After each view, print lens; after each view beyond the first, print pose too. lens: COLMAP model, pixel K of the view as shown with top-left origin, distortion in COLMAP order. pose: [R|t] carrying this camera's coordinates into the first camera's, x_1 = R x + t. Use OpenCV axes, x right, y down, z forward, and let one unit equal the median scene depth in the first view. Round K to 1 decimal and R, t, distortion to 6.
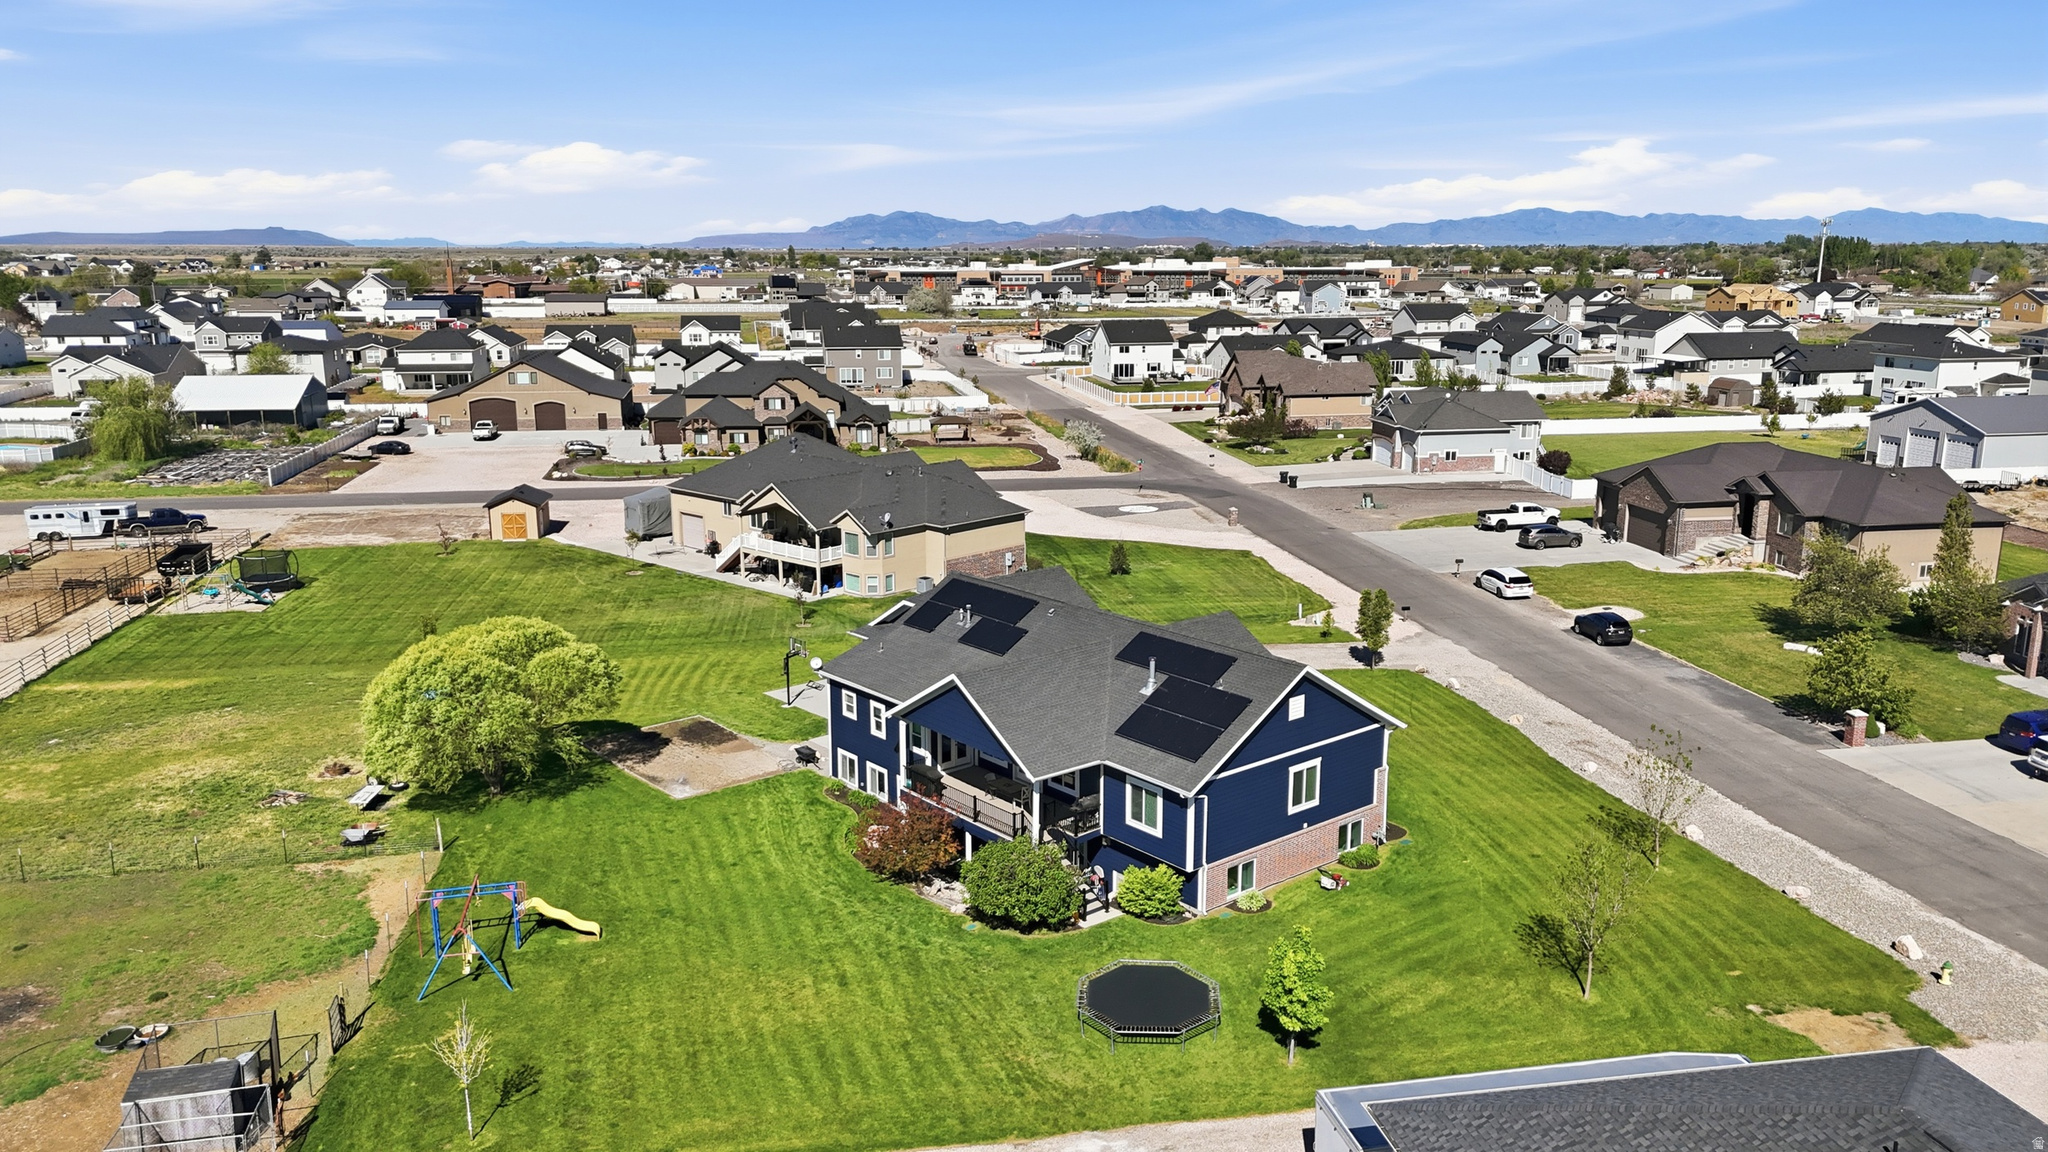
lens RADIAL K [[1502.4, 0, 1026.3], [0, 1502.4, 571.1], [0, 0, 1]] dist [0.073798, -0.063723]
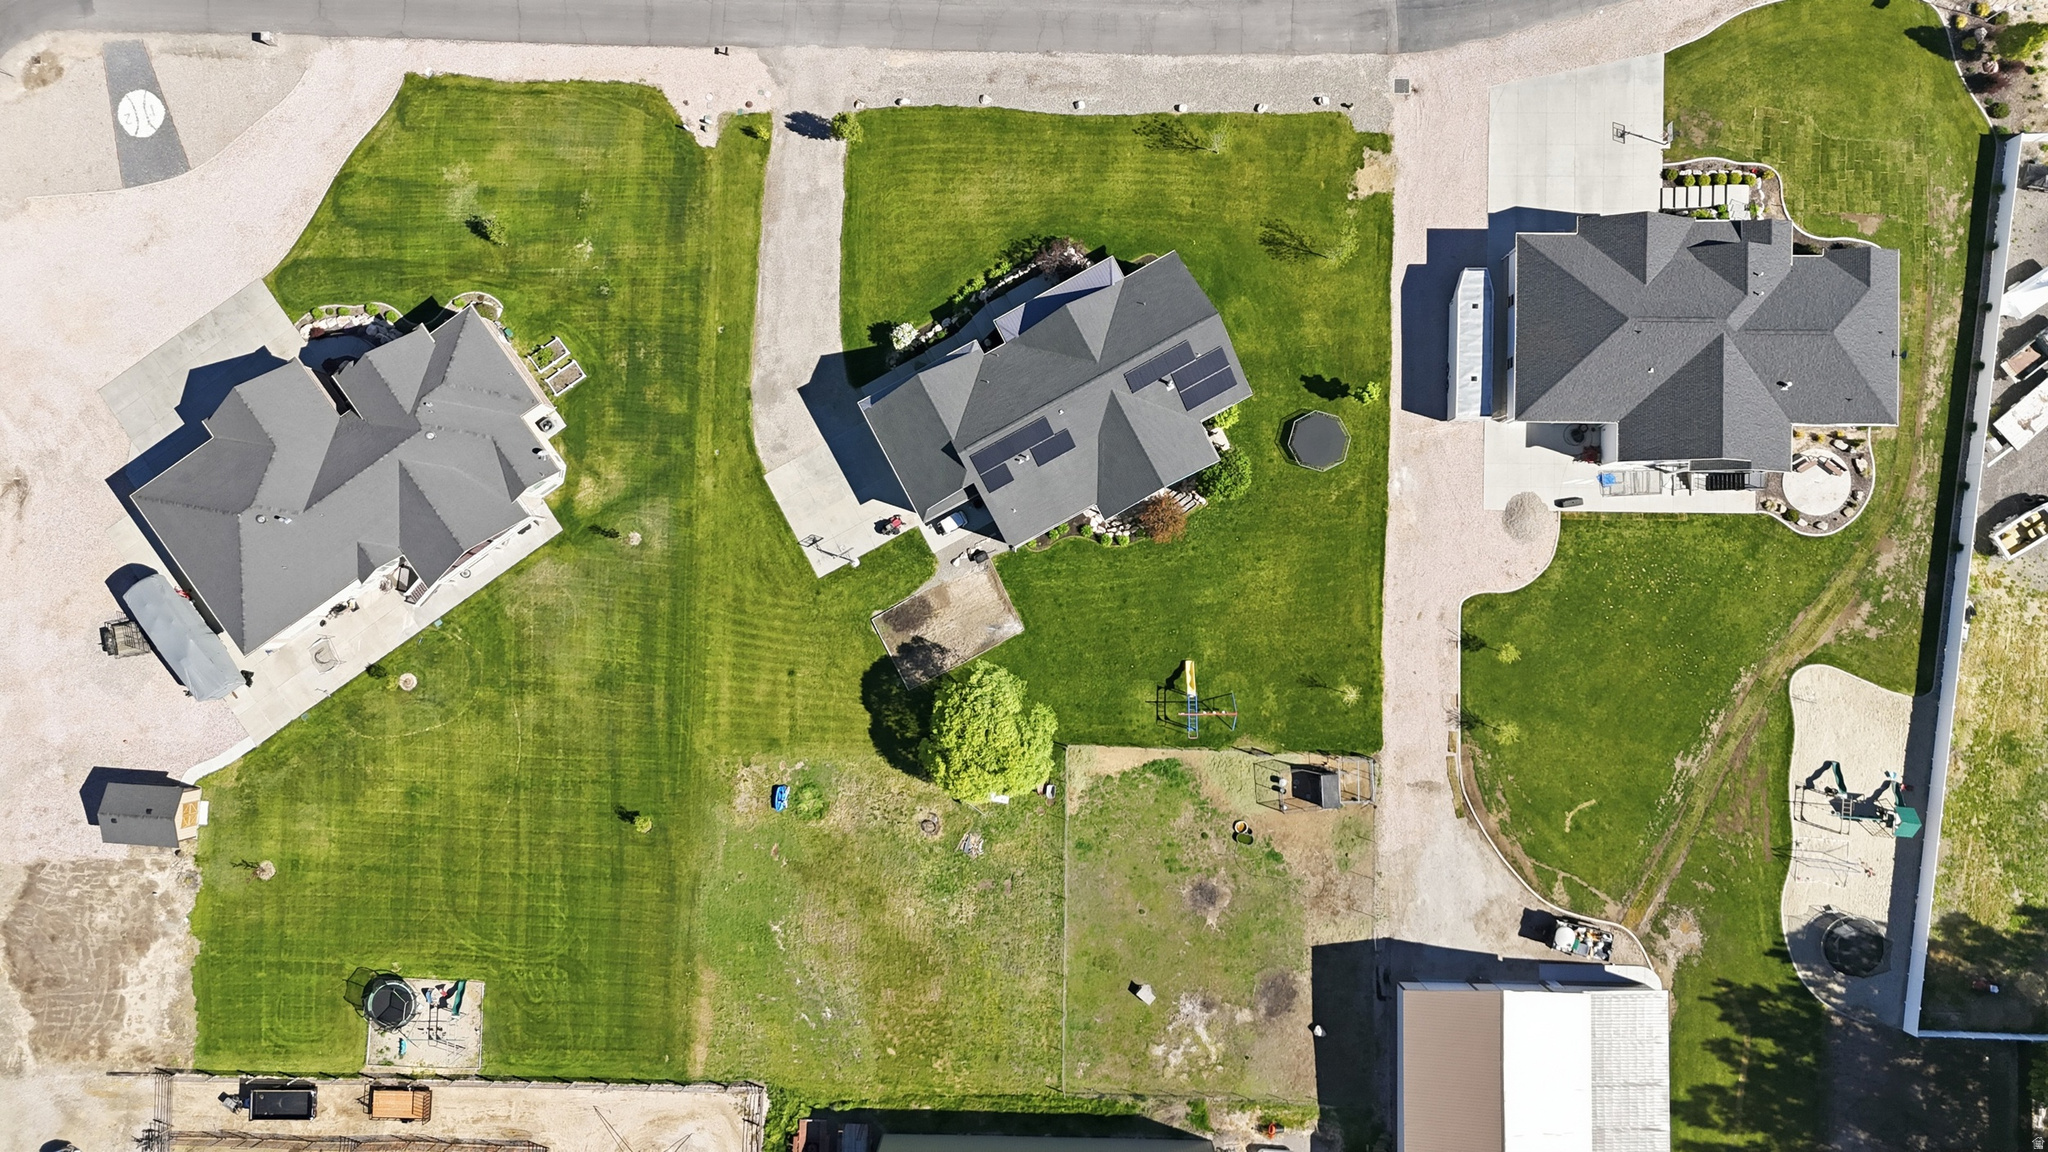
lens RADIAL K [[1502.4, 0, 1039.5], [0, 1502.4, 560.7], [0, 0, 1]] dist [0.073798, -0.063723]
pose [[0.202098, -0.979227, 0.016467, -0.173032], [0.226858, 0.063164, 0.971877, -1.561676], [-0.952729, -0.192678, 0.234911, 0.571737]]
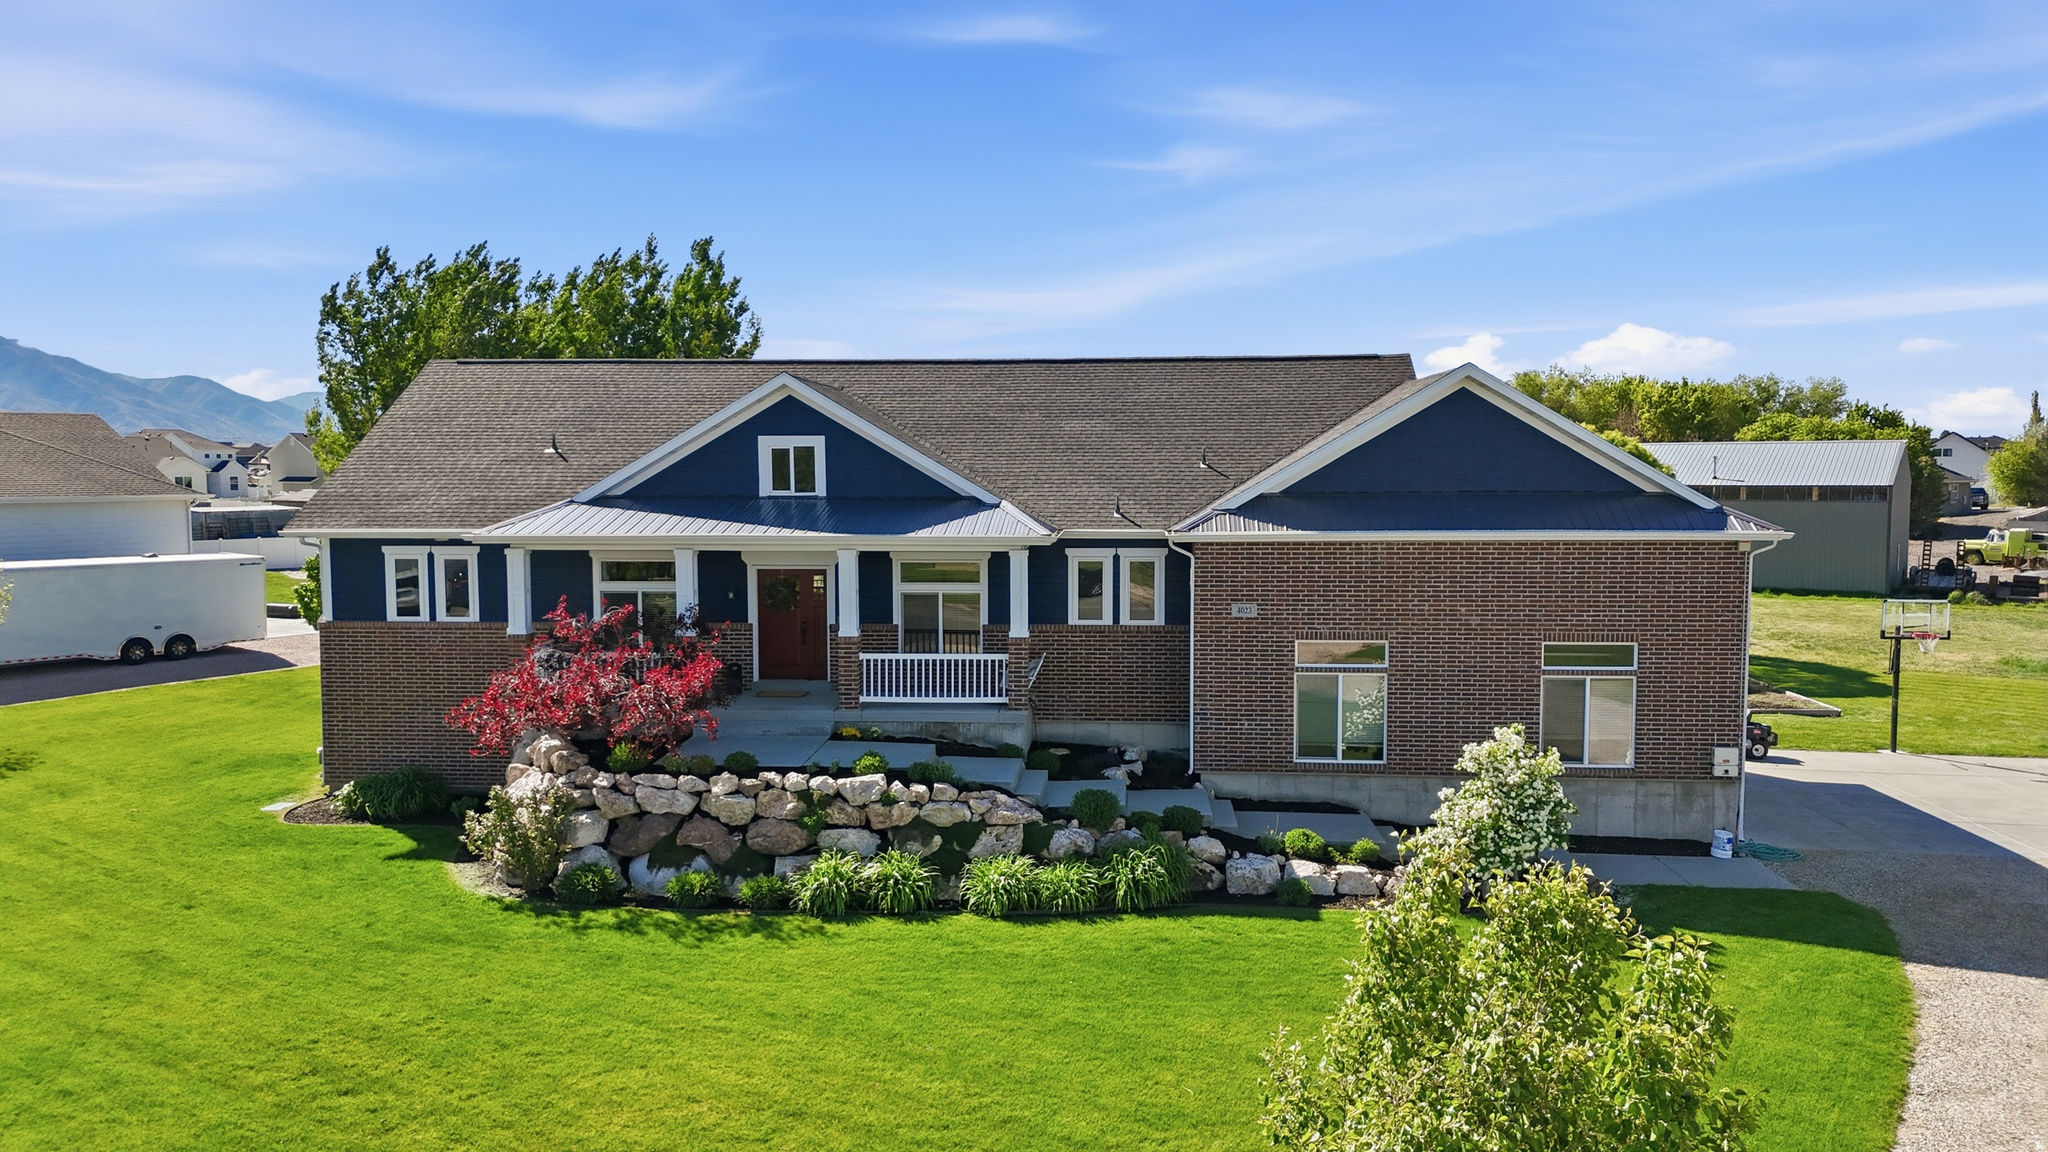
lens RADIAL K [[1502.4, 0, 1030.3], [0, 1502.4, 588.9], [0, 0, 1]] dist [0.073798, -0.063723]
pose [[-0.694812, 0.061876, -0.716525, 0.379833], [-0.149022, 0.962283, 0.227605, -0.019573], [0.703583, 0.264921, -0.659385, 1.314167]]
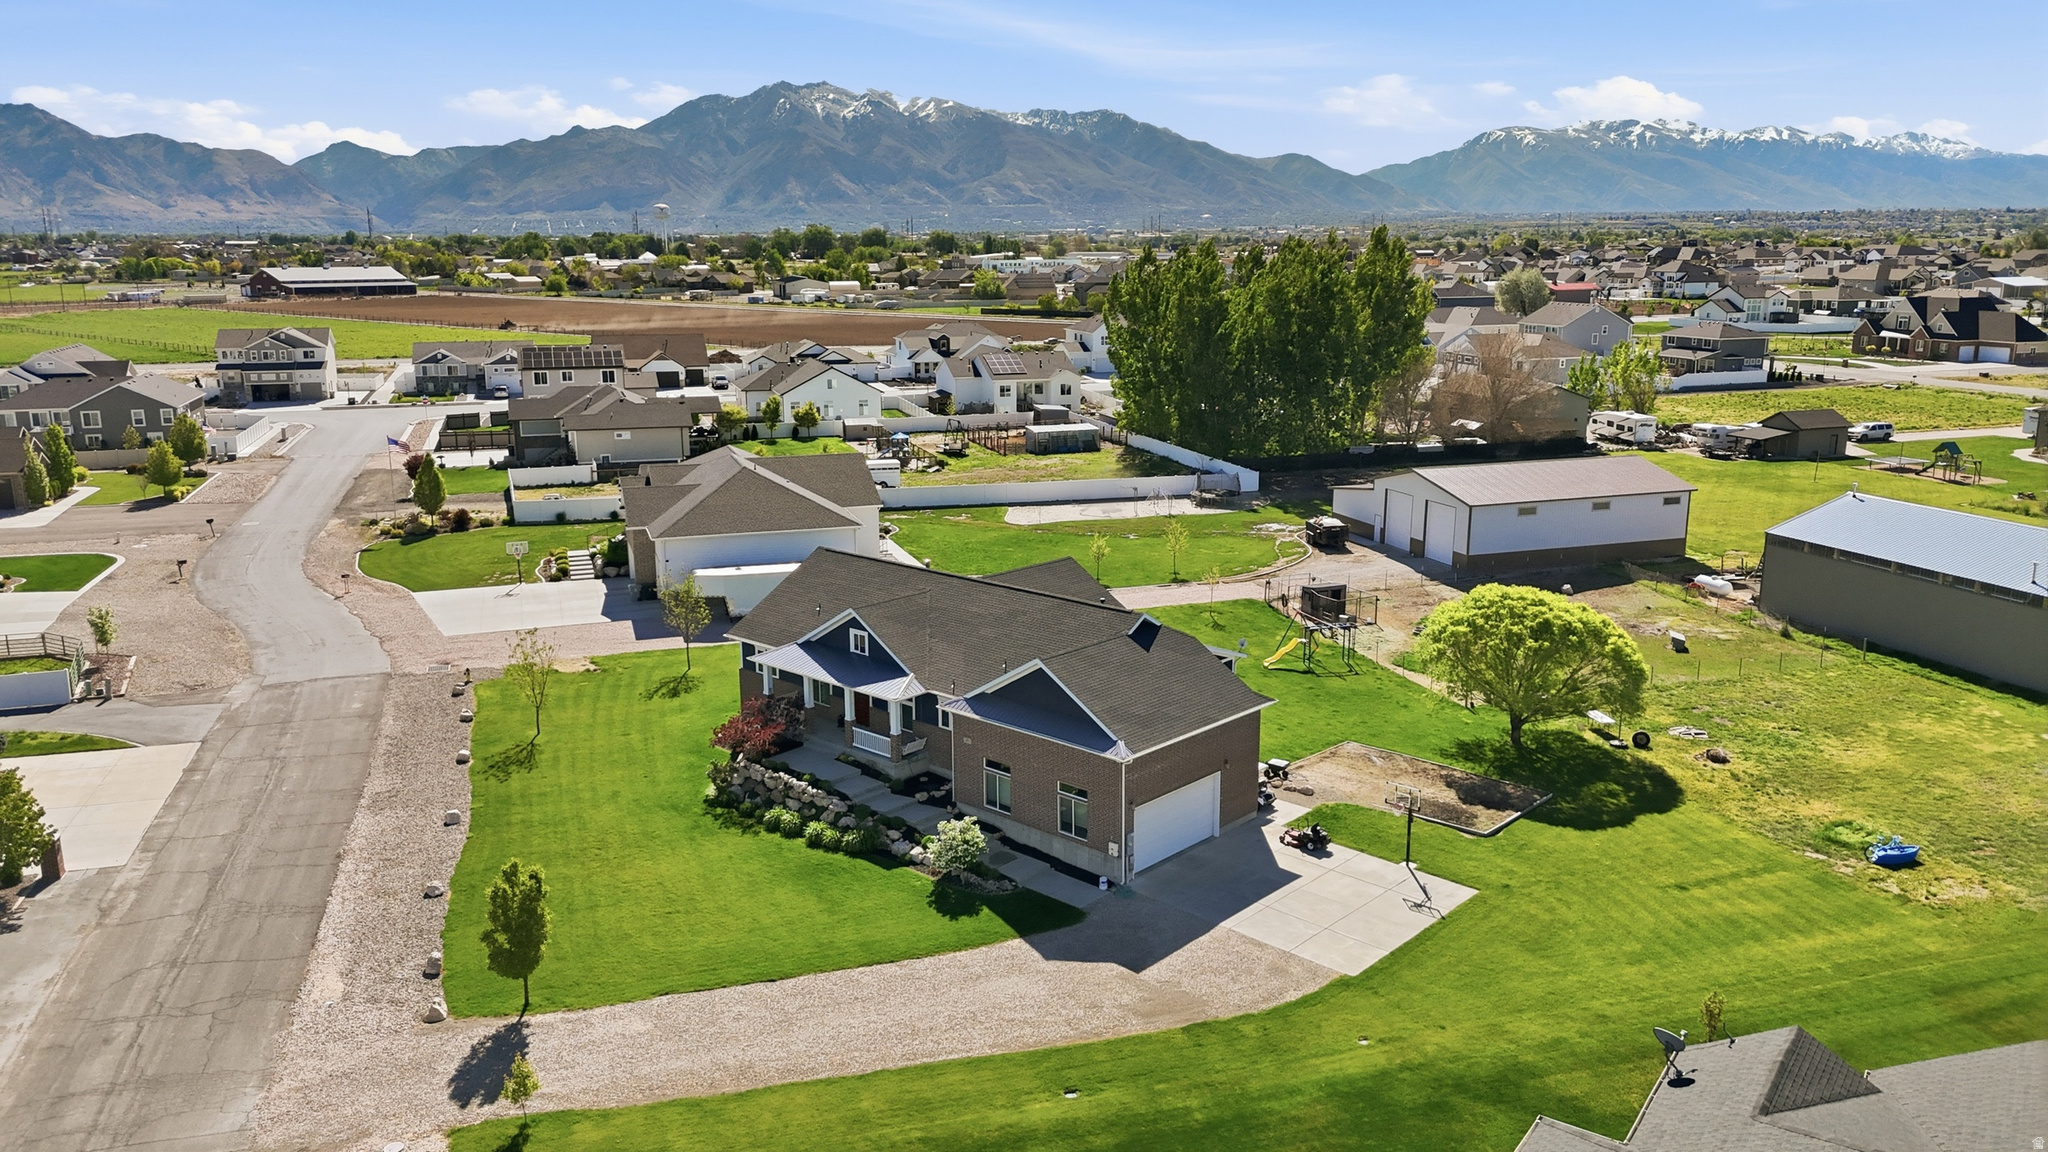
lens RADIAL K [[1502.4, 0, 1025.0], [0, 1502.4, 584.8], [0, 0, 1]] dist [0.073798, -0.063723]
pose [[-0.991328, 0.034097, -0.126909, 0.143743], [-0.023174, 0.905252, 0.424242, -0.418417], [0.129350, 0.423504, -0.896612, 1.898339]]
